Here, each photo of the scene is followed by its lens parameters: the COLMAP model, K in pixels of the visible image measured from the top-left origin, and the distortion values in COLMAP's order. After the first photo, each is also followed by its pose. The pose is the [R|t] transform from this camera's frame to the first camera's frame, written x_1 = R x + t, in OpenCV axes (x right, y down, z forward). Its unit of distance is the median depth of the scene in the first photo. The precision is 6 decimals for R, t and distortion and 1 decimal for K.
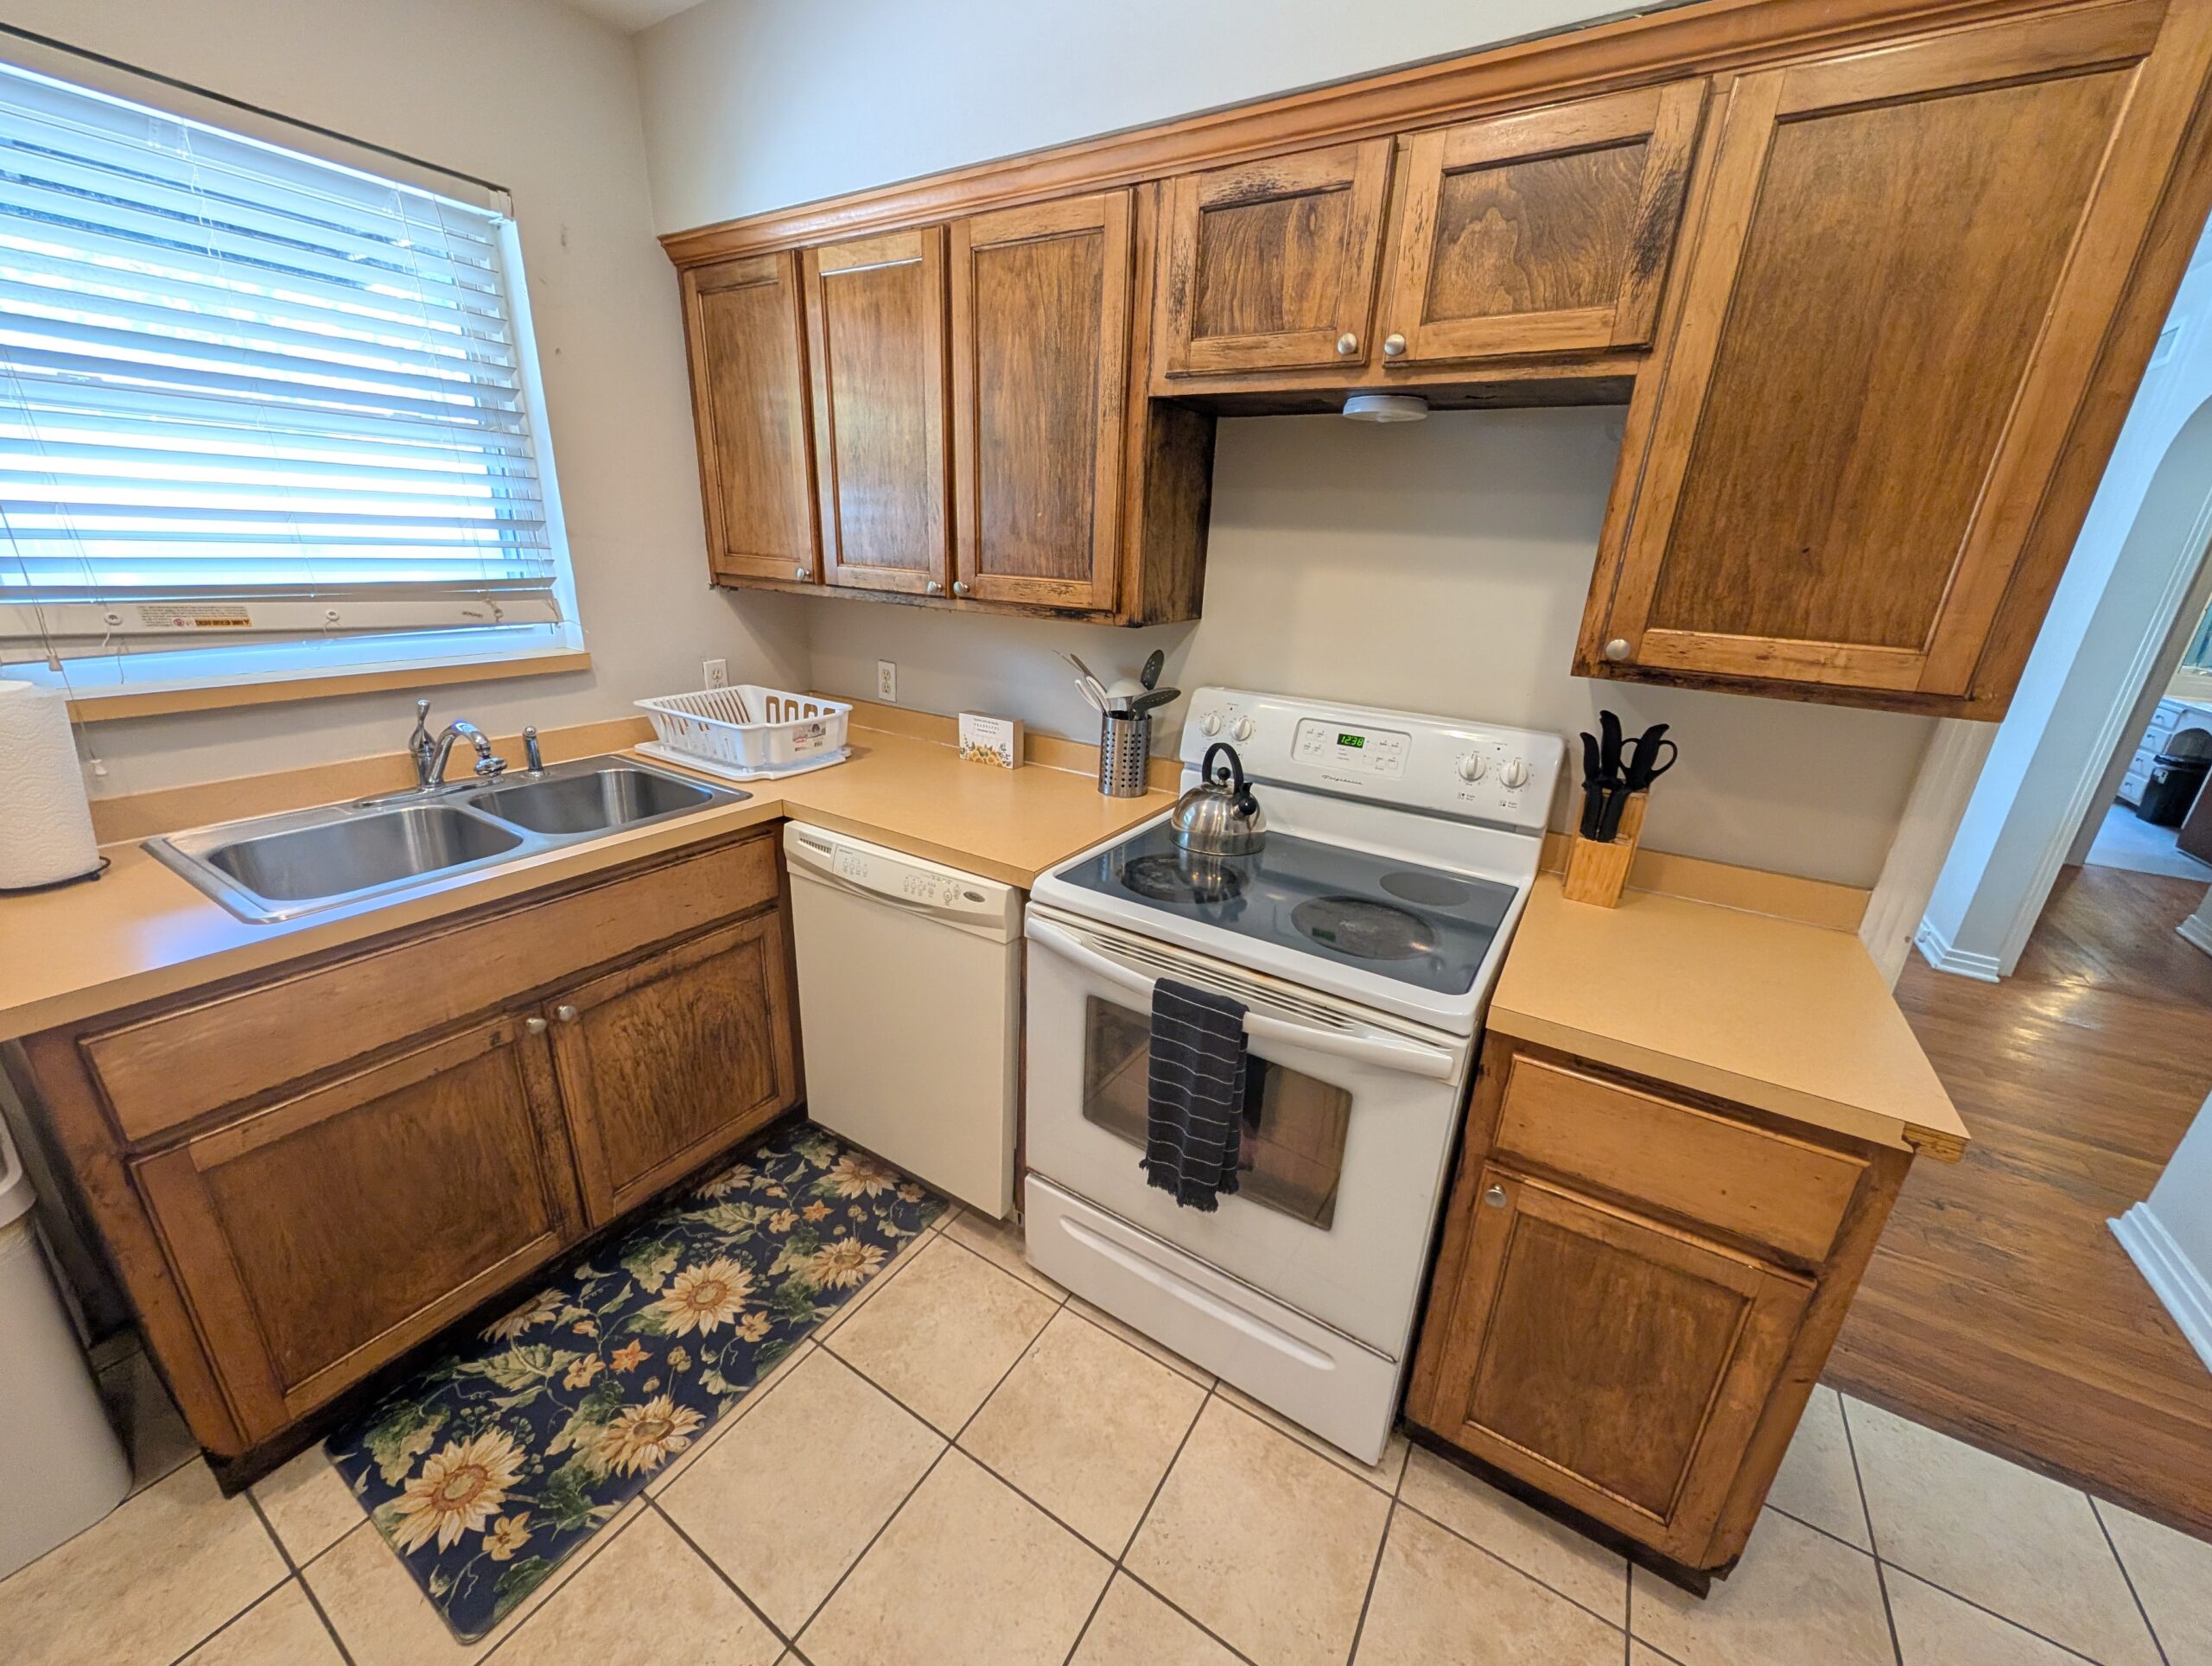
lens RADIAL K [[840.8, 0, 1106.0], [0, 840.8, 833.0], [0, 0, 1]] dist [-0.001510, 0.000425]
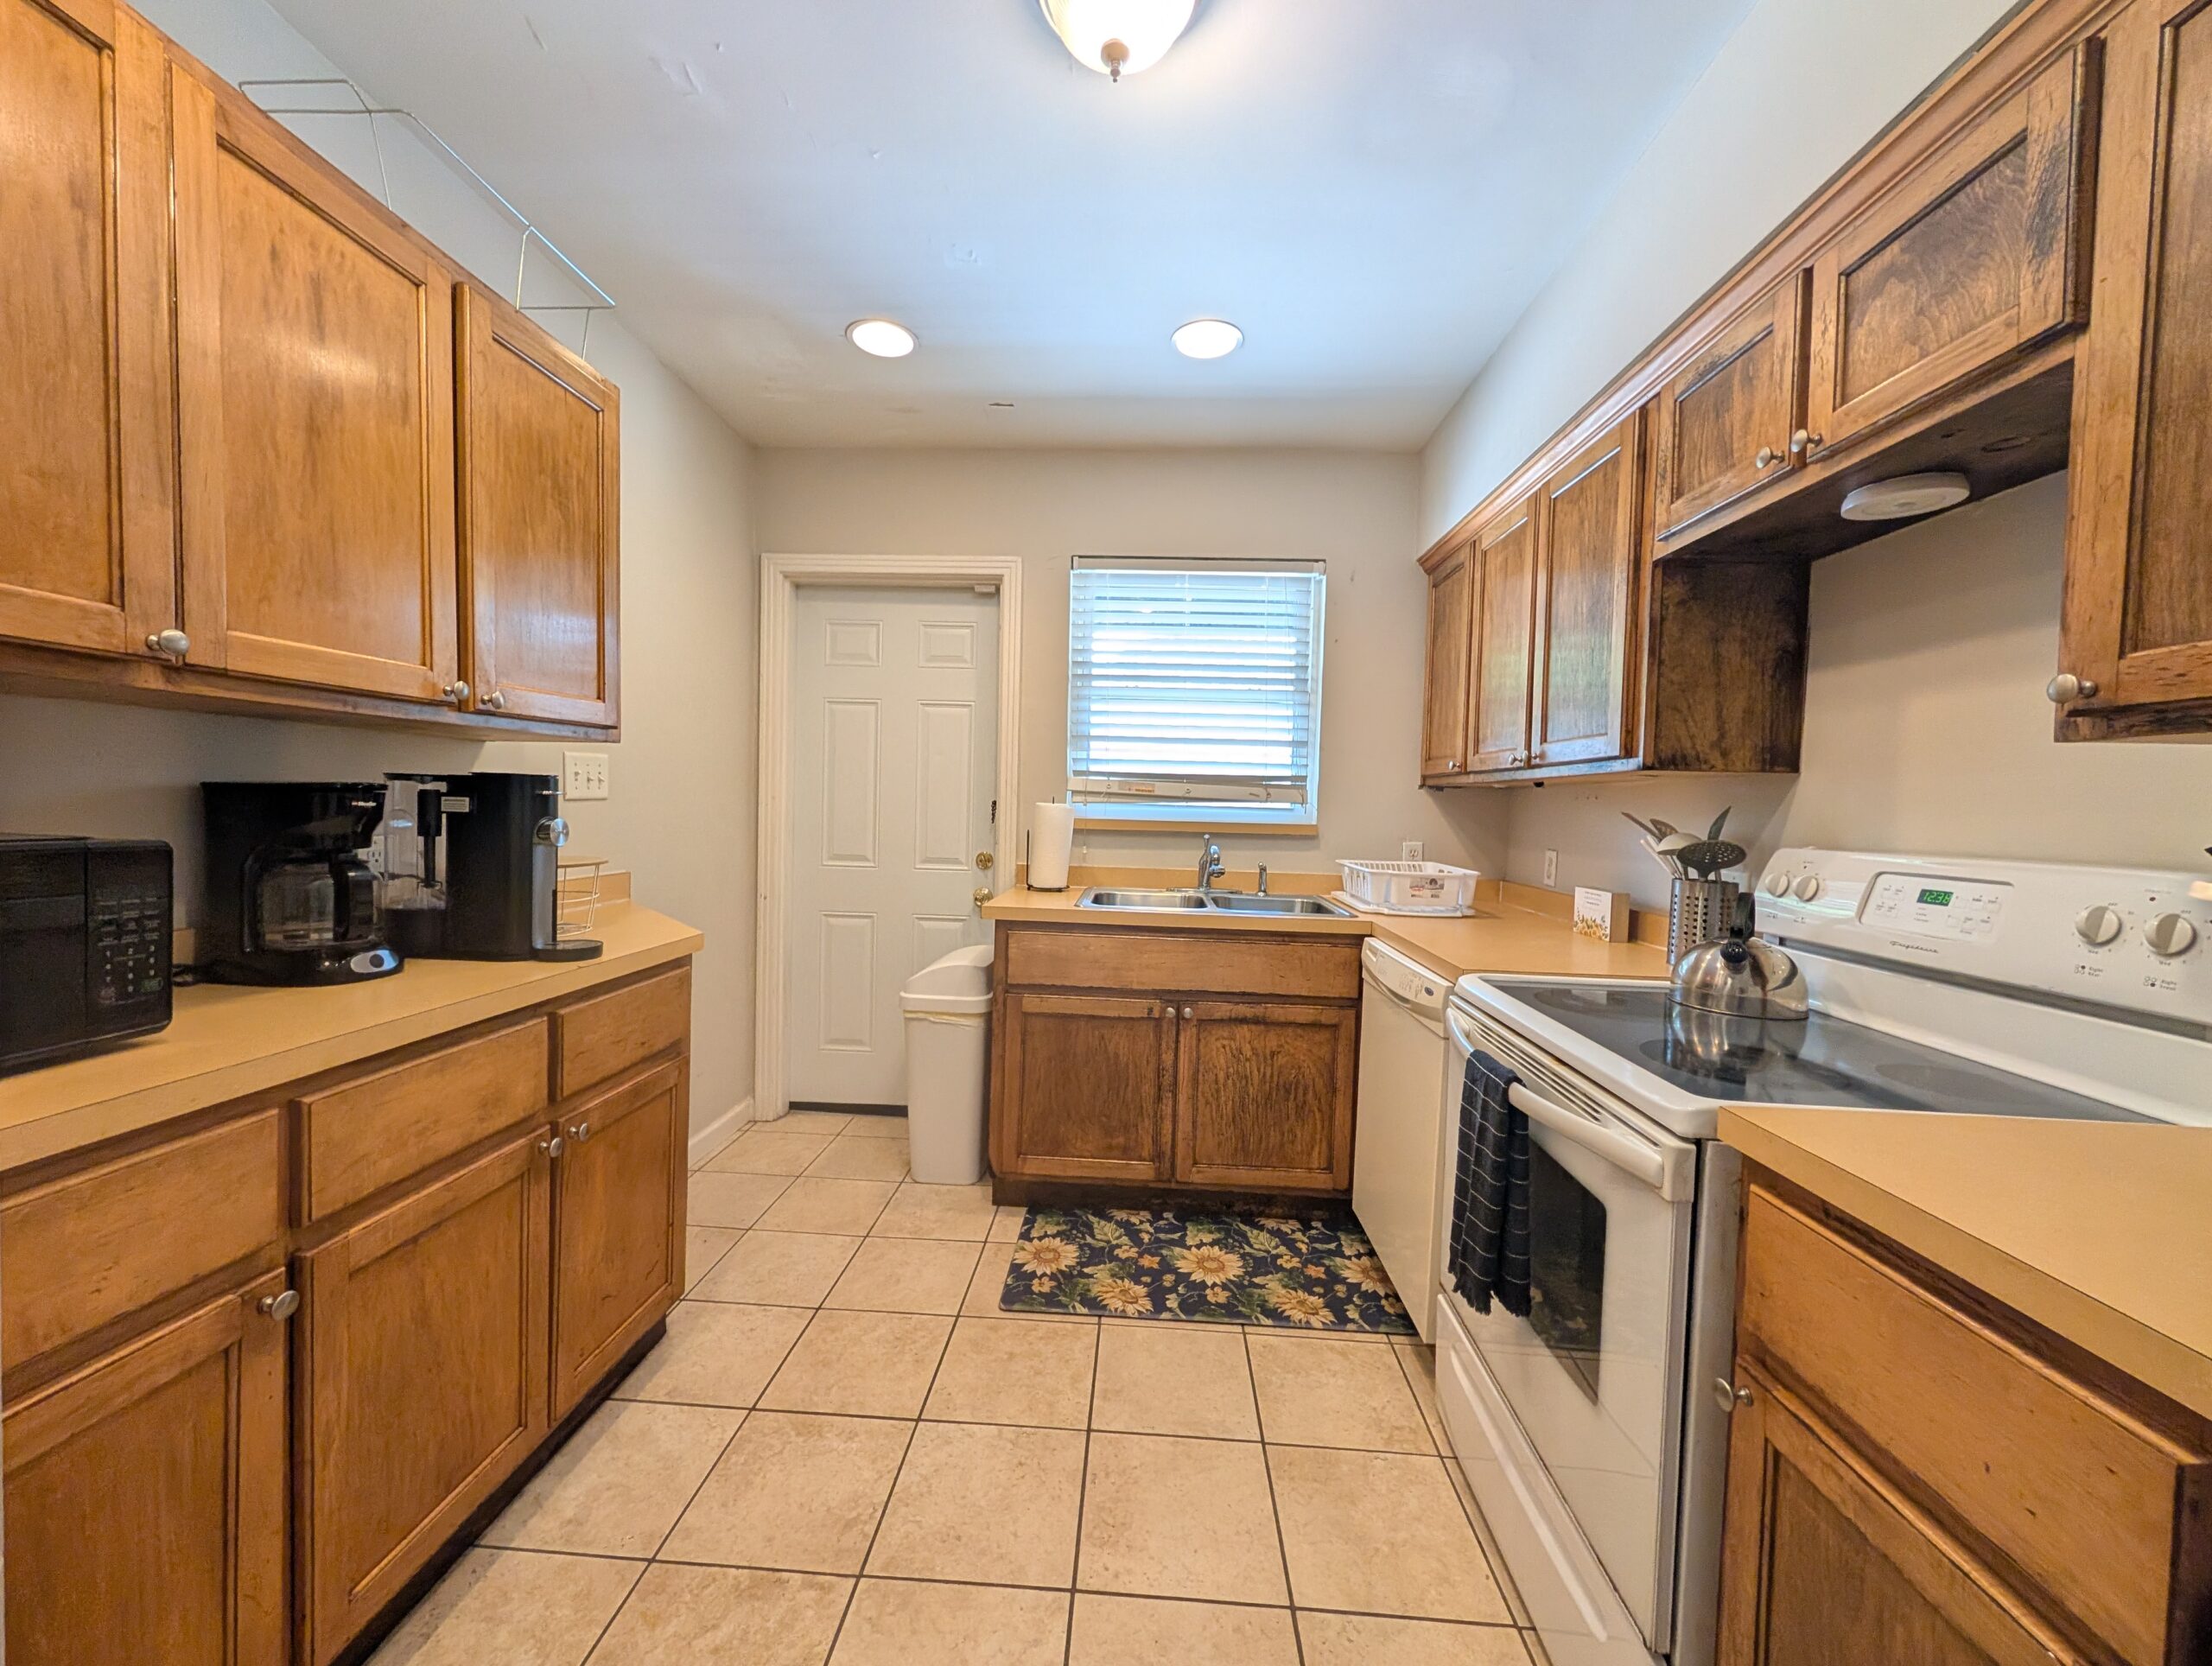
lens RADIAL K [[840.8, 0, 1106.0], [0, 840.8, 833.0], [0, 0, 1]] dist [-0.001510, 0.000425]
pose [[0.484600, 0.003225, -0.874730, 0.614669], [-0.299064, 0.940344, -0.162214, 0.185491], [0.822024, 0.340210, 0.456655, 0.039022]]
